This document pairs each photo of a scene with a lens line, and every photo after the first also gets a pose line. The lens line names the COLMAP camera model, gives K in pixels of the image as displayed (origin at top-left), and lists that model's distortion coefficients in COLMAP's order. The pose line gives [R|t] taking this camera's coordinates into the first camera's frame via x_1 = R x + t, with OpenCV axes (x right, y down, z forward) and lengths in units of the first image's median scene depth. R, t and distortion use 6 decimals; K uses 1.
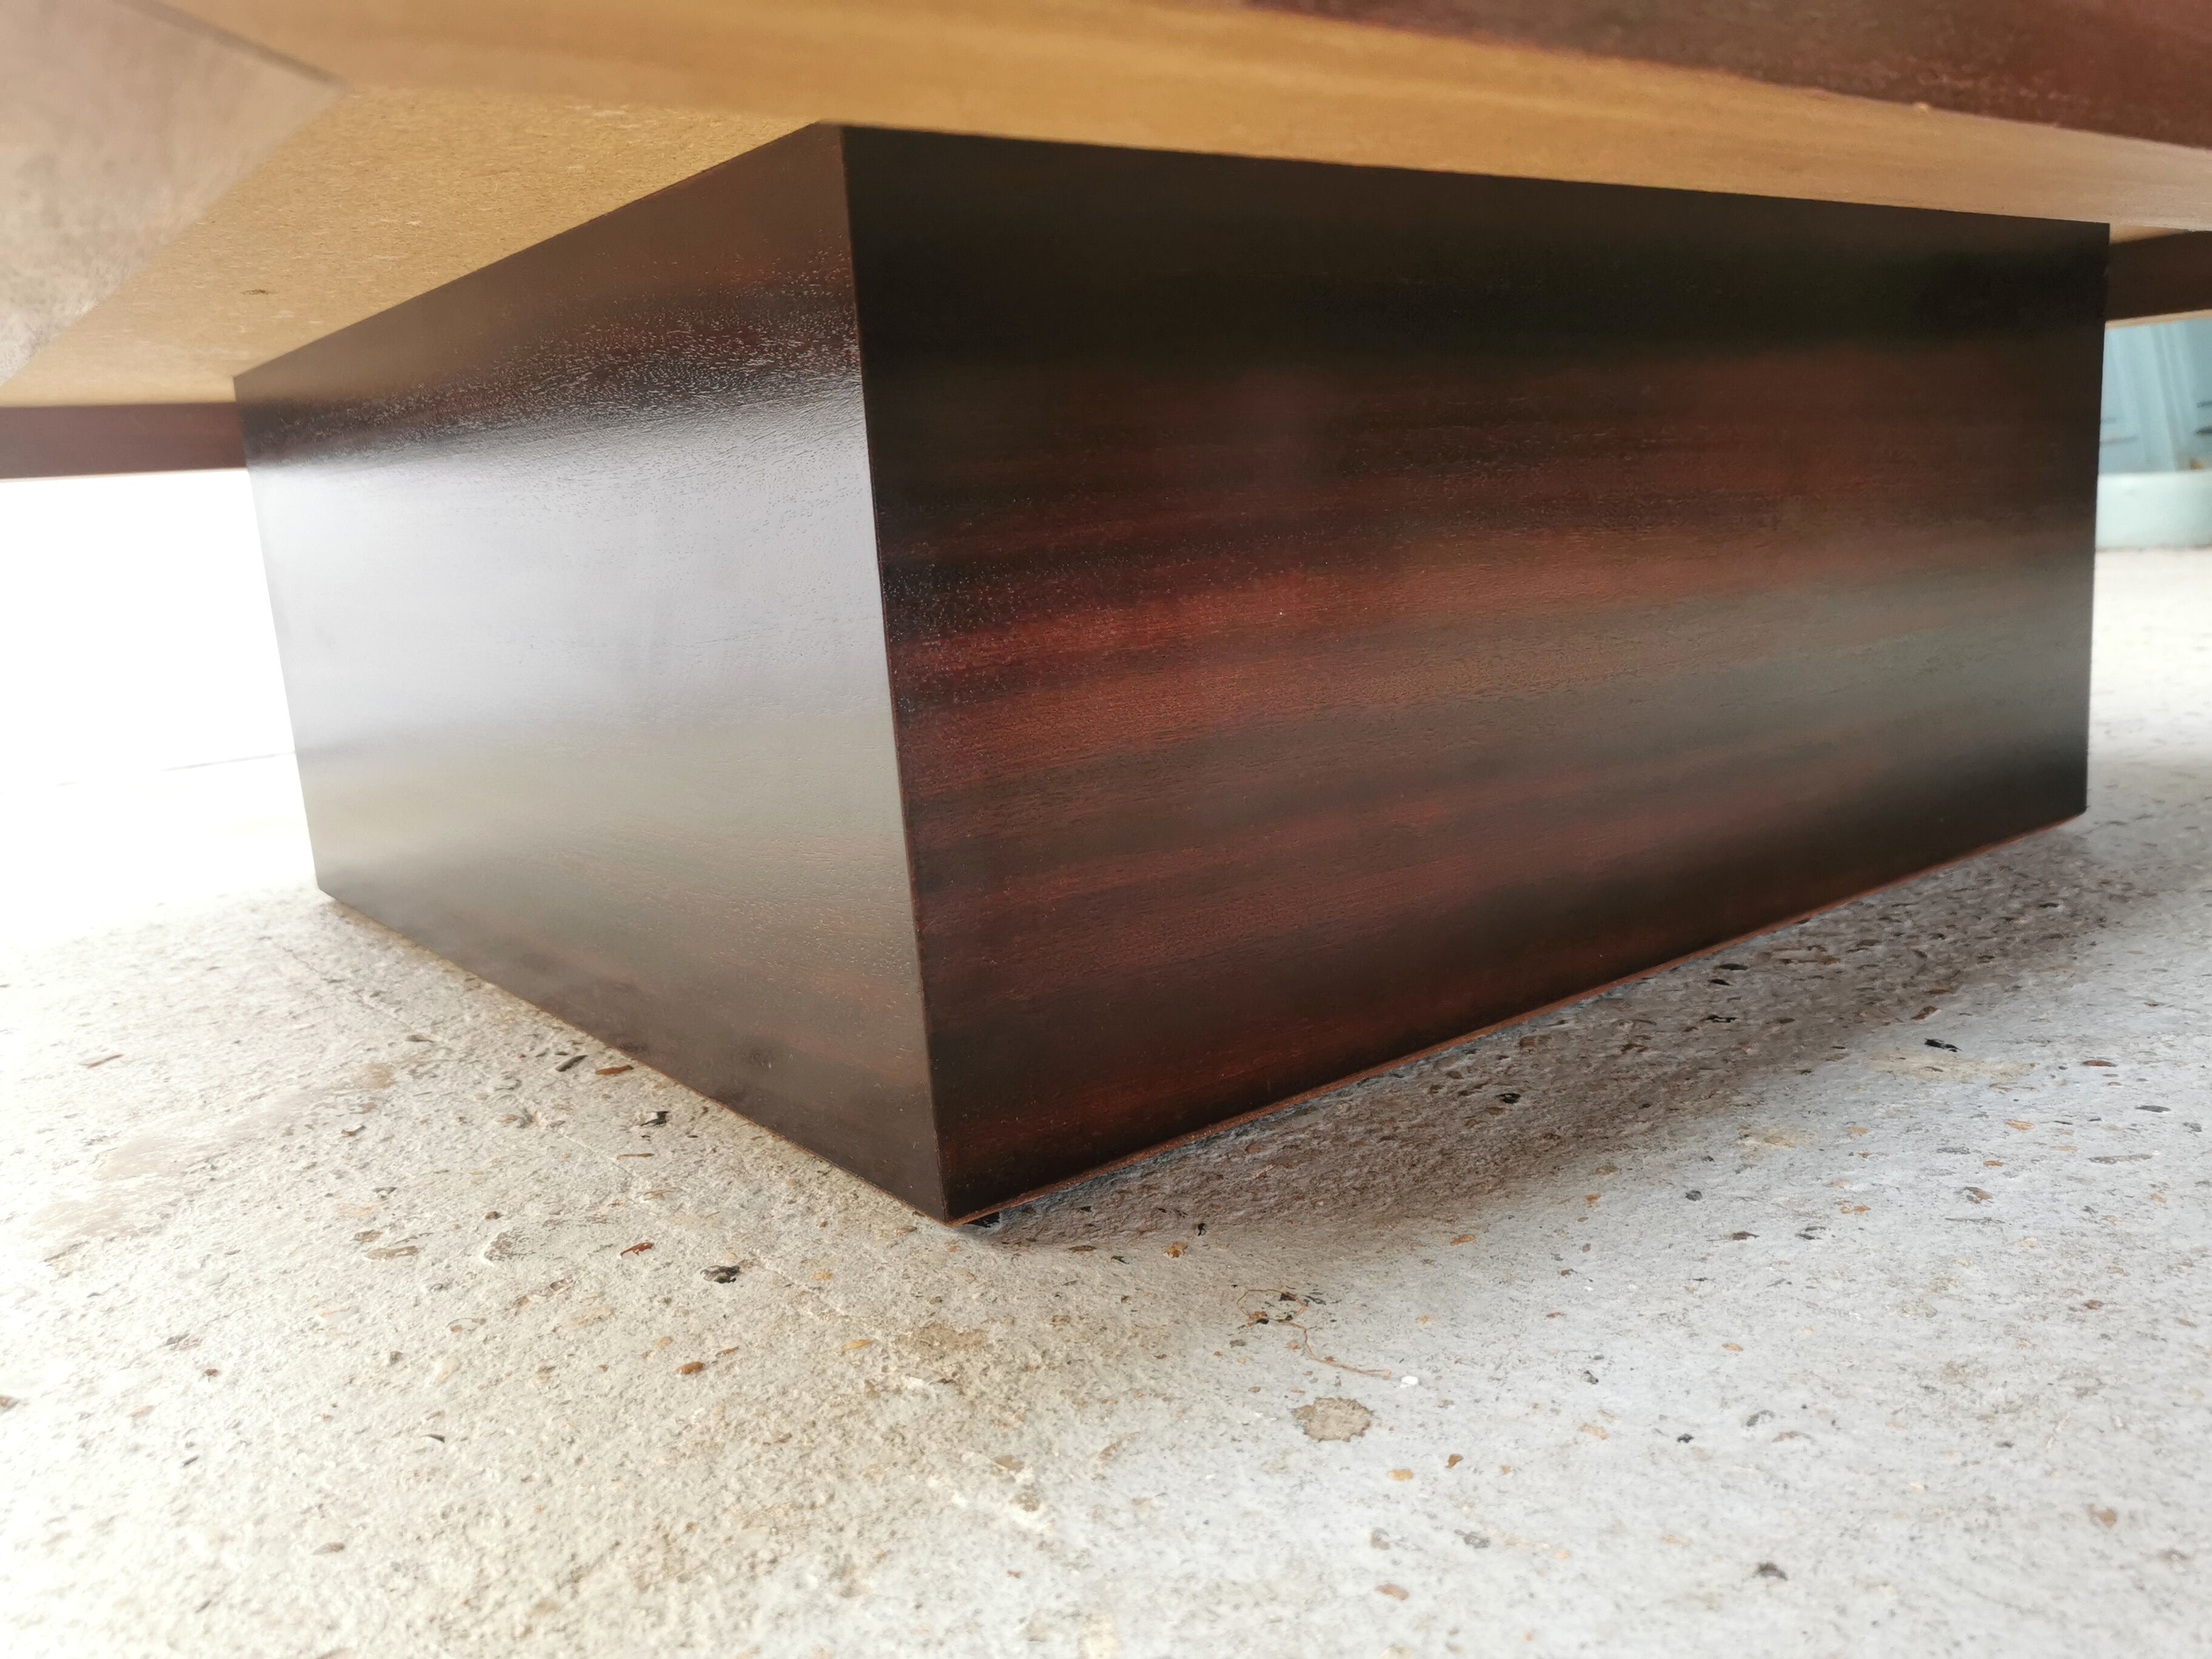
lens RADIAL K [[1711.0, 0, 1120.3], [0, 1711.0, 849.1], [0, 0, 1]] dist [0.056300, -0.059616]
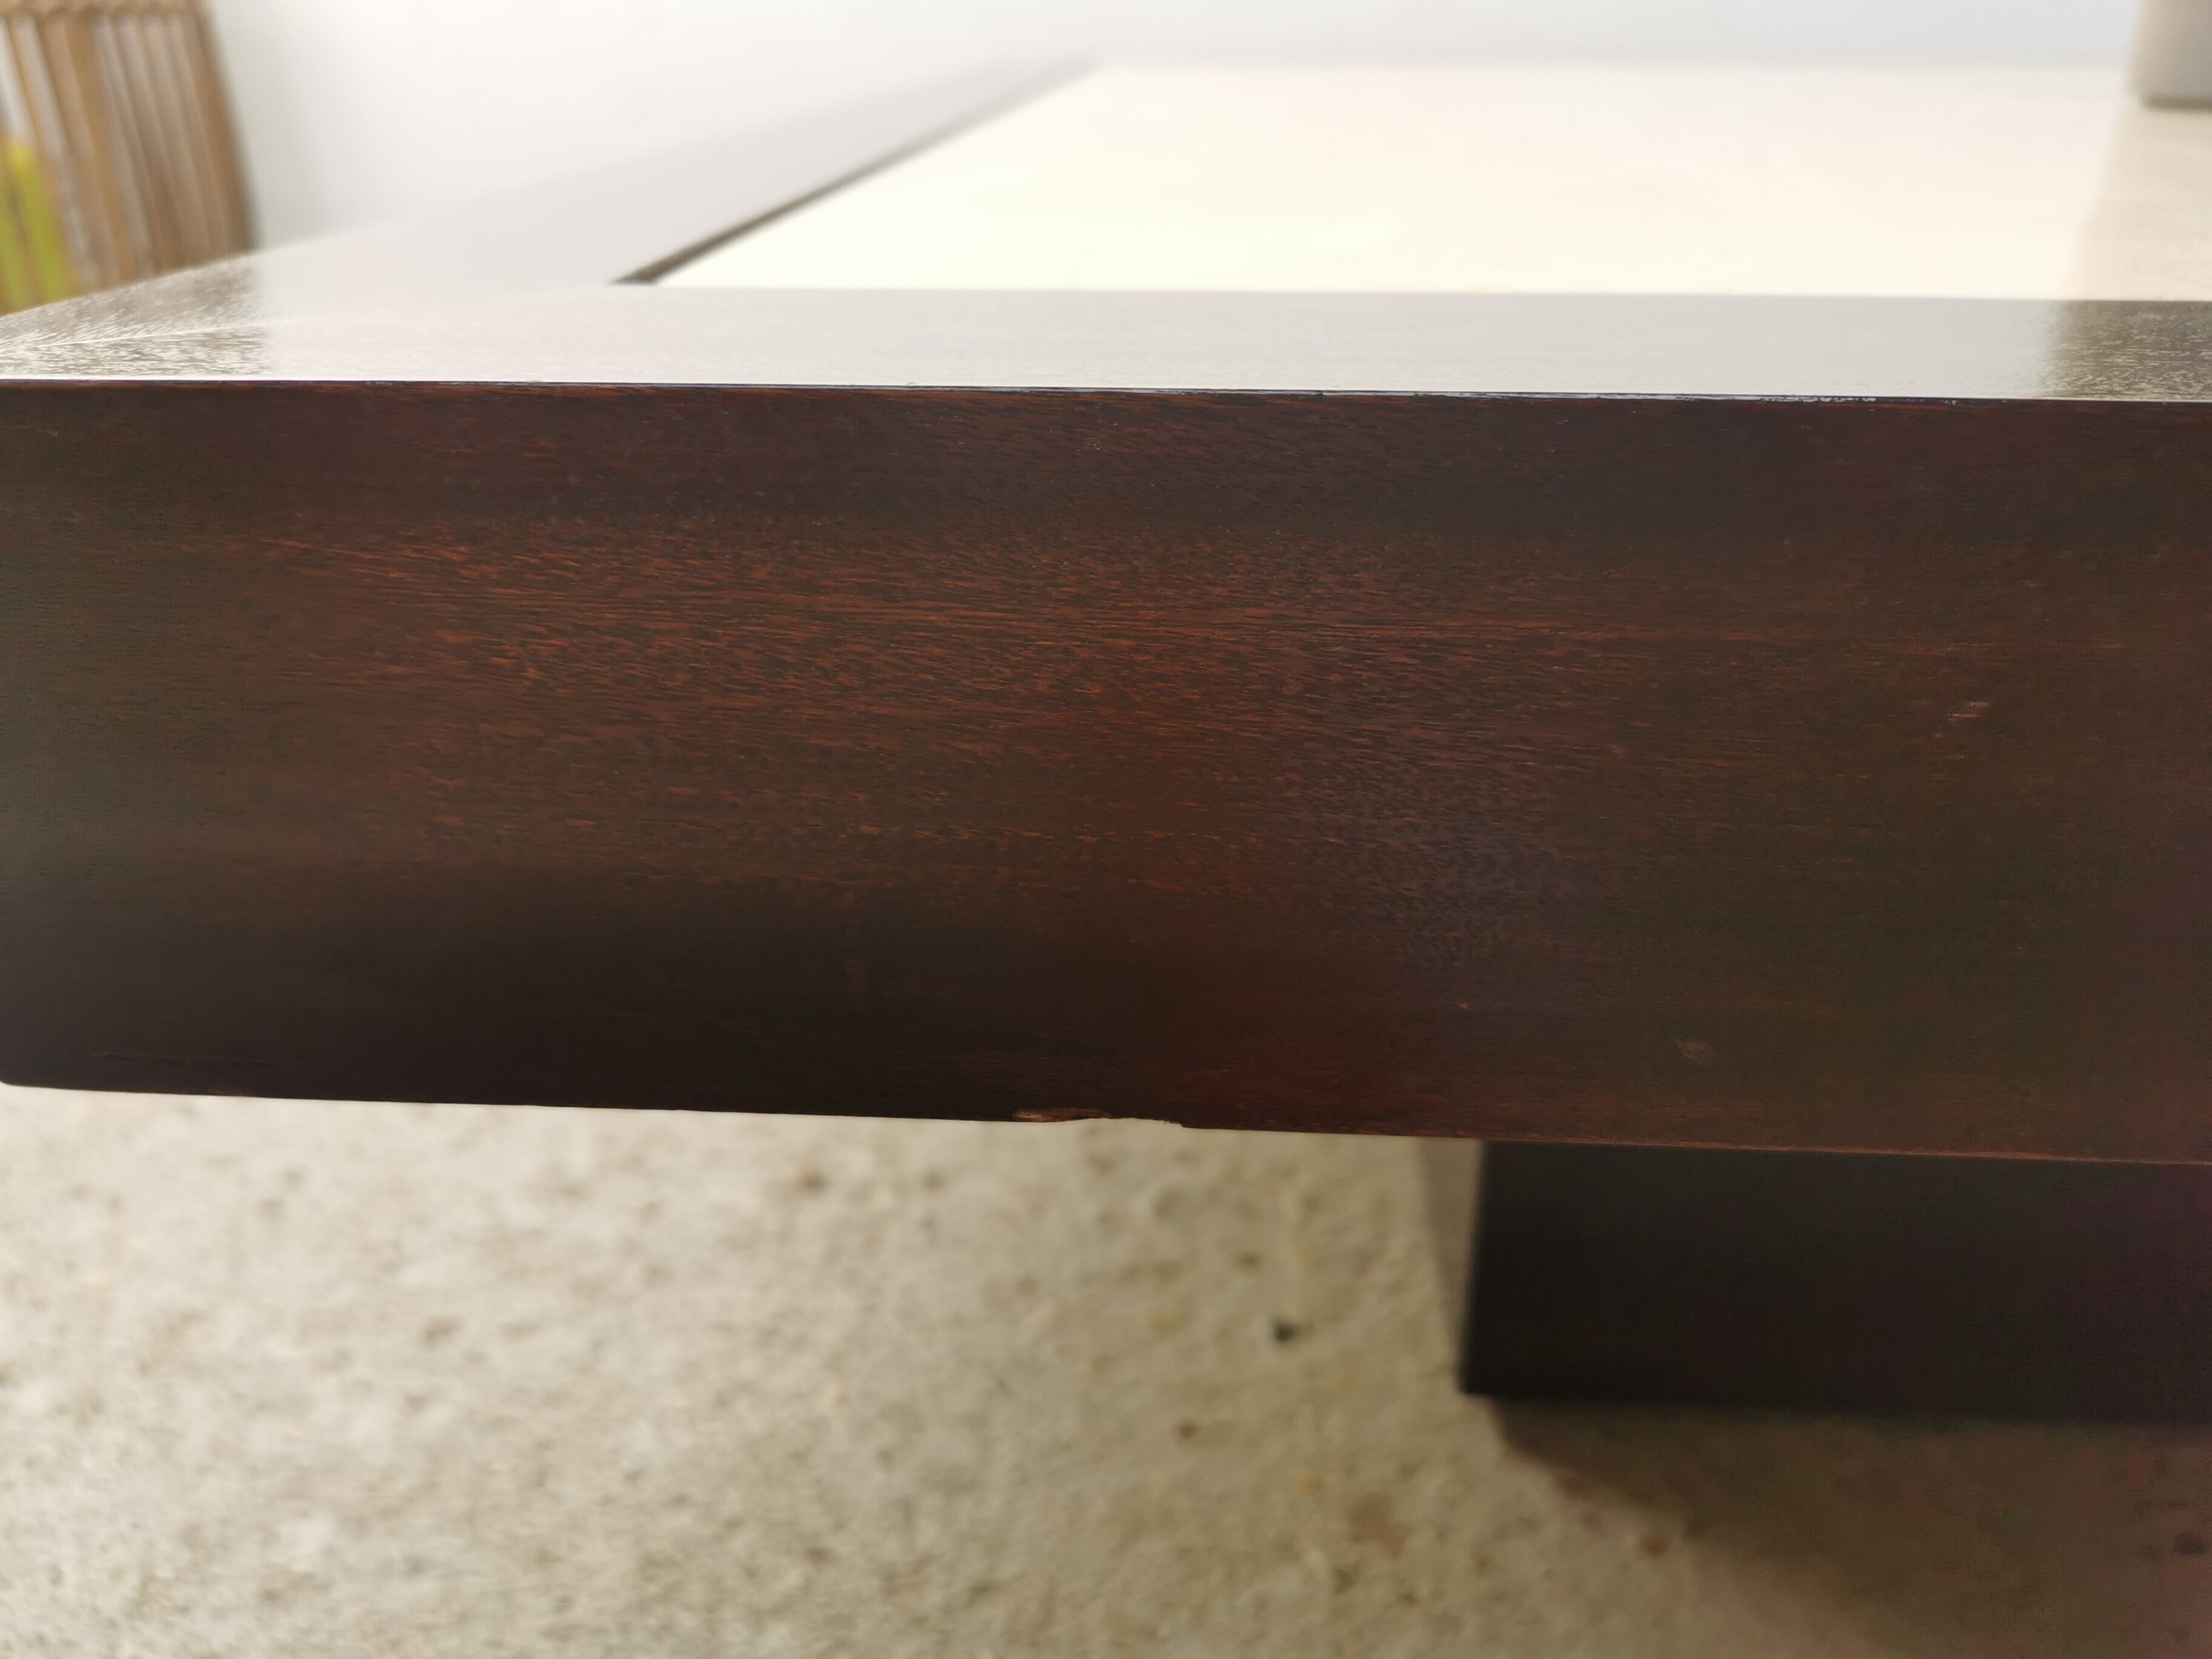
lens RADIAL K [[1797.2, 0, 1091.0], [0, 1797.2, 840.1], [0, 0, 1]] dist [0.007871, -0.007021]
pose [[0.742015, 0.342475, -0.576302, 0.271431], [-0.180198, 0.929916, 0.320602, -0.450490], [0.645711, -0.134043, 0.751725, 0.073150]]
